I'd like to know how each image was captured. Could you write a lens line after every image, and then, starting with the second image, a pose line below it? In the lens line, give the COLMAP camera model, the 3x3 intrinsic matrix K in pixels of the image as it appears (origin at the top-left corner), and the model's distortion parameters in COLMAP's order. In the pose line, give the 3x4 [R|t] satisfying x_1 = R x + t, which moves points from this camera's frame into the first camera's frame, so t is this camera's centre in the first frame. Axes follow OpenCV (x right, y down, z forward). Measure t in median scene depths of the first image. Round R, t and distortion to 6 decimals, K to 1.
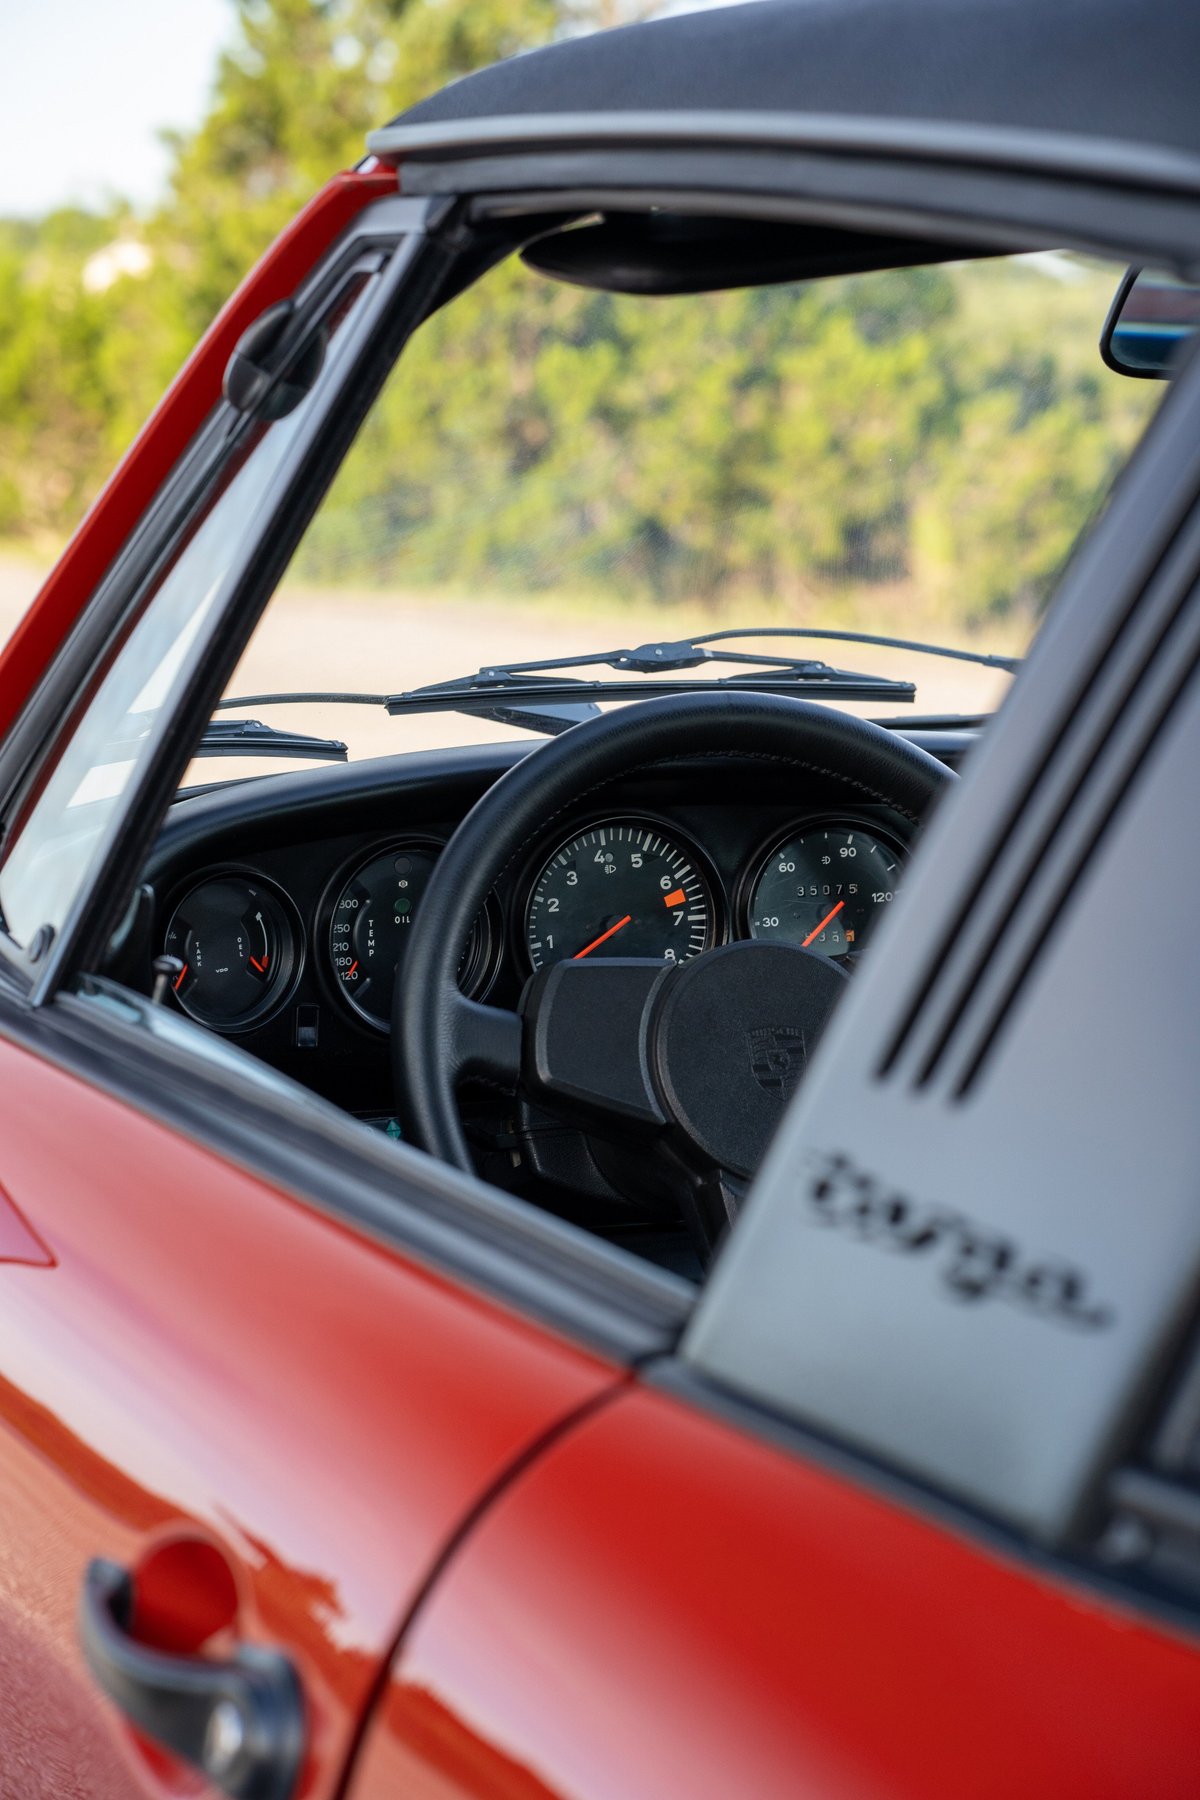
lens RADIAL K [[6818.3, 0, 535.1], [0, 6818.3, 900.6], [0, 0, 1]] dist [1.024992, -4.300789]
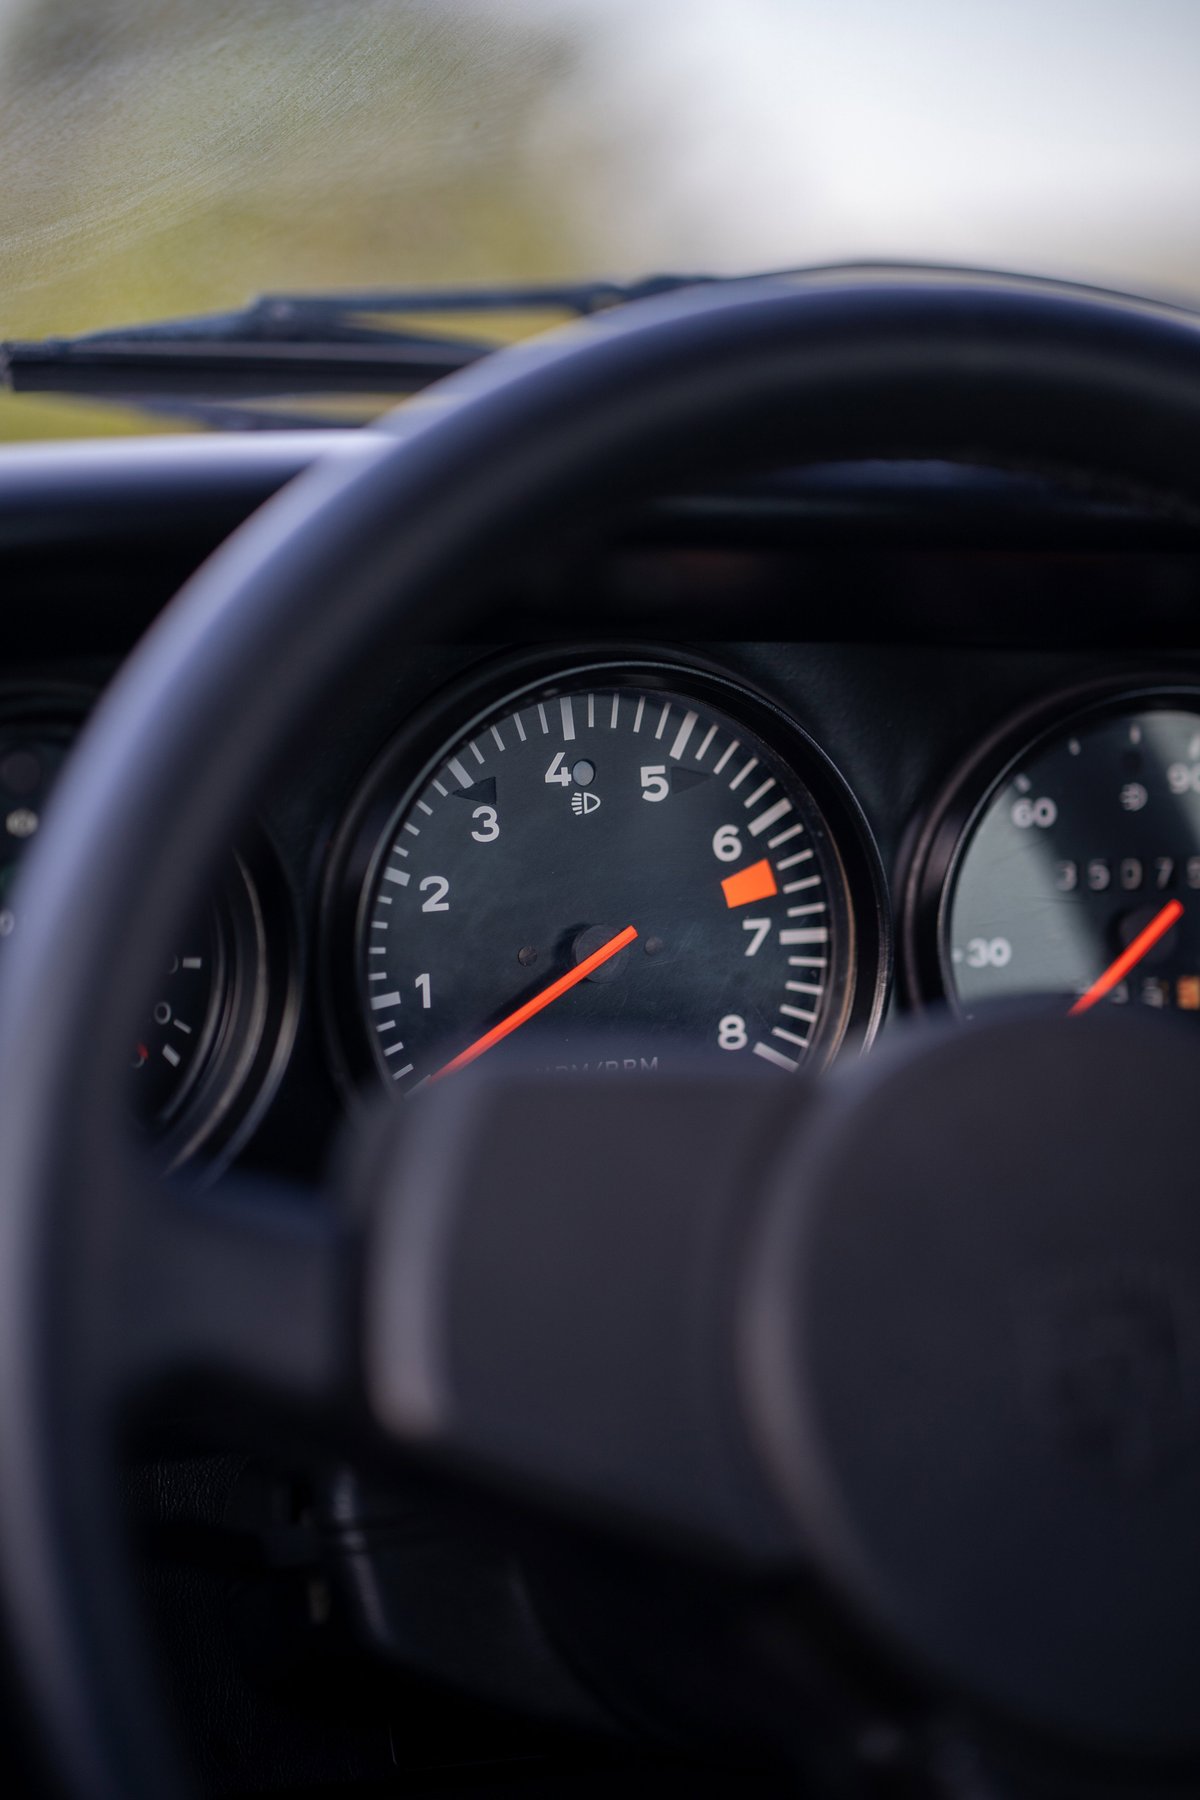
lens RADIAL K [[6540.4, 0, 600.0], [0, 6540.4, 900.0], [0, 0, 1]] dist [2.281633, -0.648682]
pose [[0.999166, 0.020784, 0.035158, -0.000928], [-0.020422, 0.999735, -0.010633, 0.004670], [-0.035369, 0.009906, 0.999325, 0.637592]]
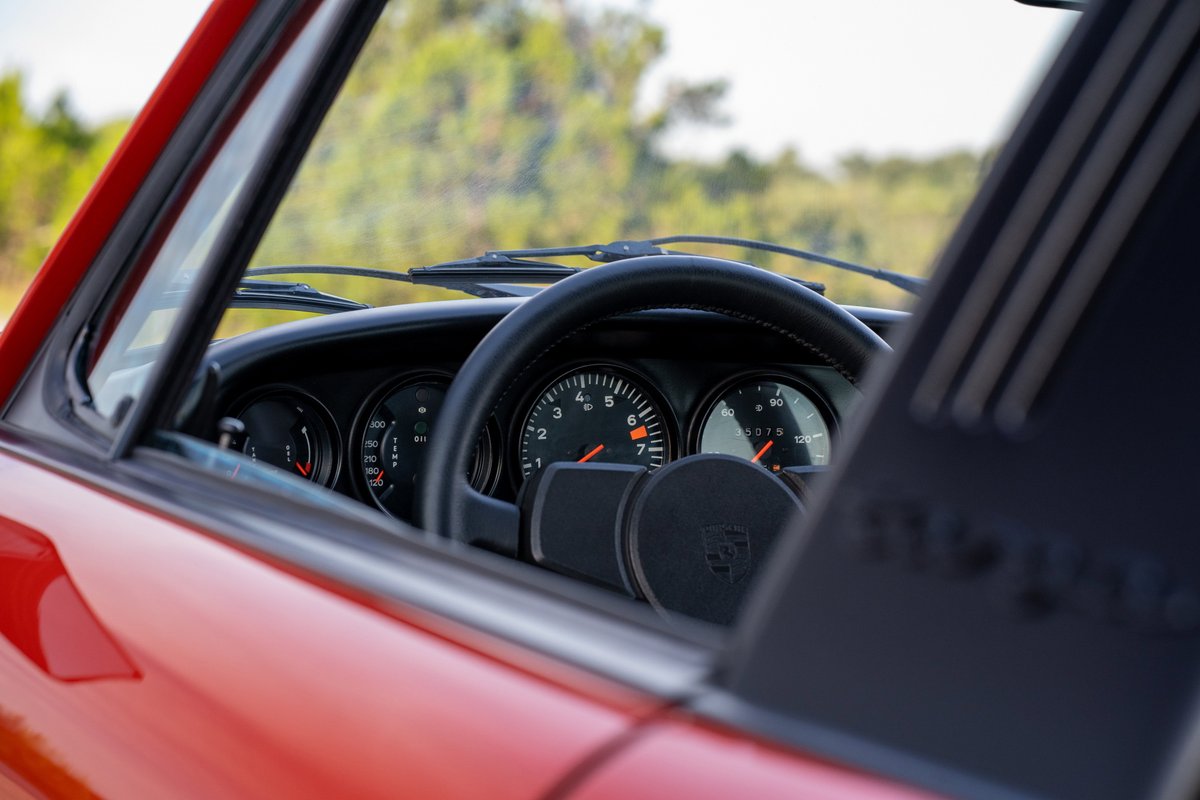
lens RADIAL K [[4545.6, 0, 600.0], [0, 4545.6, 400.0], [0, 0, 1]] dist [1.024992, -4.300789]
pose [[0.999265, 0.026875, 0.027335, -0.009562], [-0.025702, 0.998770, -0.042401, 0.029364], [-0.028440, 0.041668, 0.998727, 0.171732]]
